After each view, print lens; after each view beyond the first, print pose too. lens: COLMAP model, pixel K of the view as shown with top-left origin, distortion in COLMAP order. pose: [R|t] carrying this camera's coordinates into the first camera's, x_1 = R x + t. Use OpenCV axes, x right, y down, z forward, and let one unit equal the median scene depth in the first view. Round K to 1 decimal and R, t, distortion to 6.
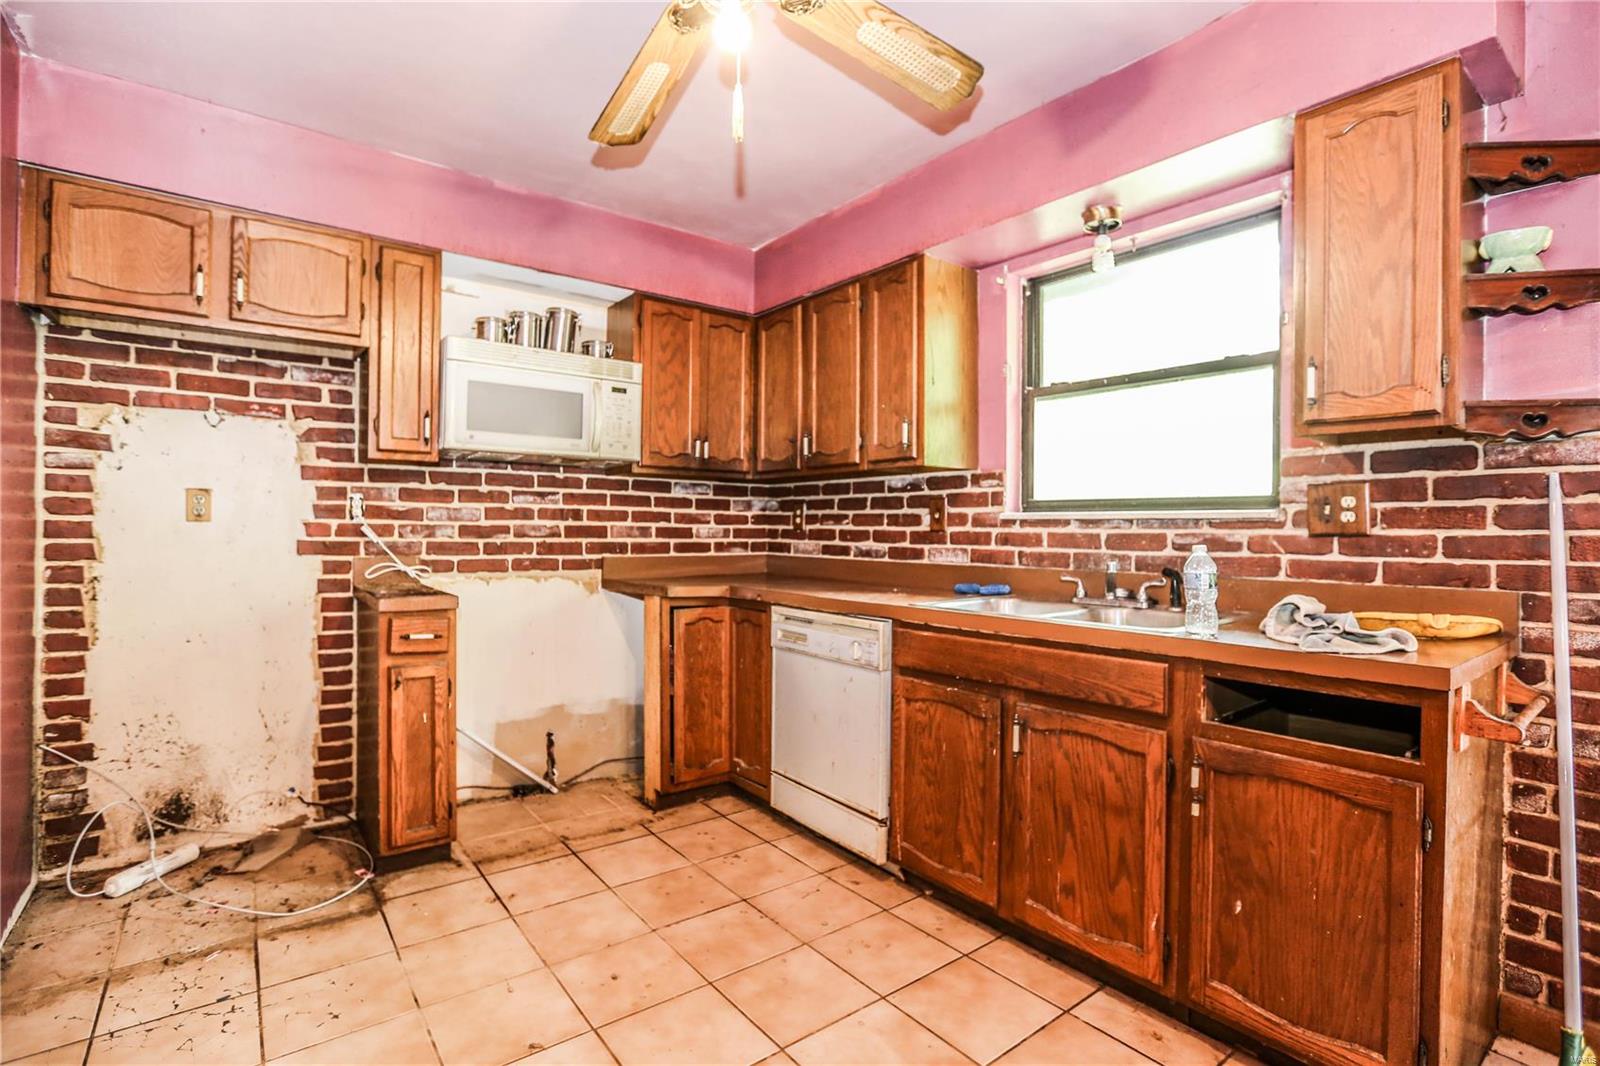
lens RADIAL K [[741.7, 0, 786.7], [0, 741.7, 531.2], [0, 0, 1]] dist [-0.037451, 0.006915]
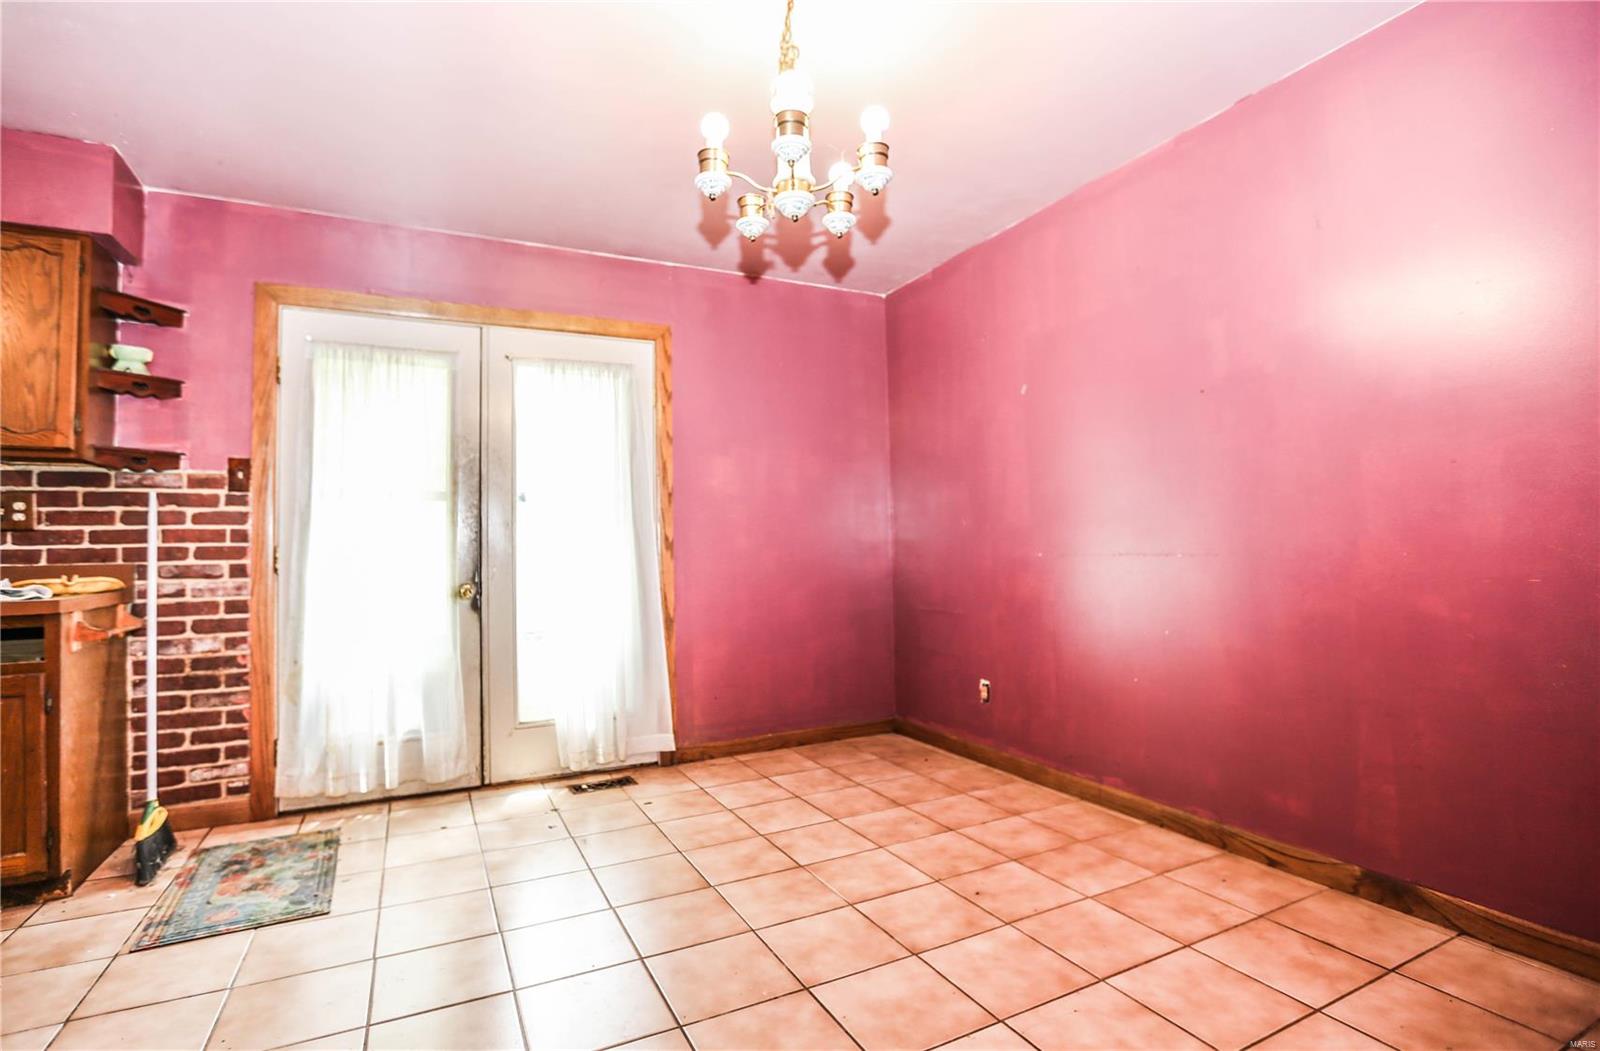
lens RADIAL K [[741.7, 0, 786.1], [0, 741.7, 524.9], [0, 0, 1]] dist [-0.037451, 0.006915]
pose [[0.176172, 0.018639, 0.984183, -0.227501], [0.021774, 0.999502, -0.022827, 0.043126], [-0.984119, 0.025451, 0.175678, -0.496073]]
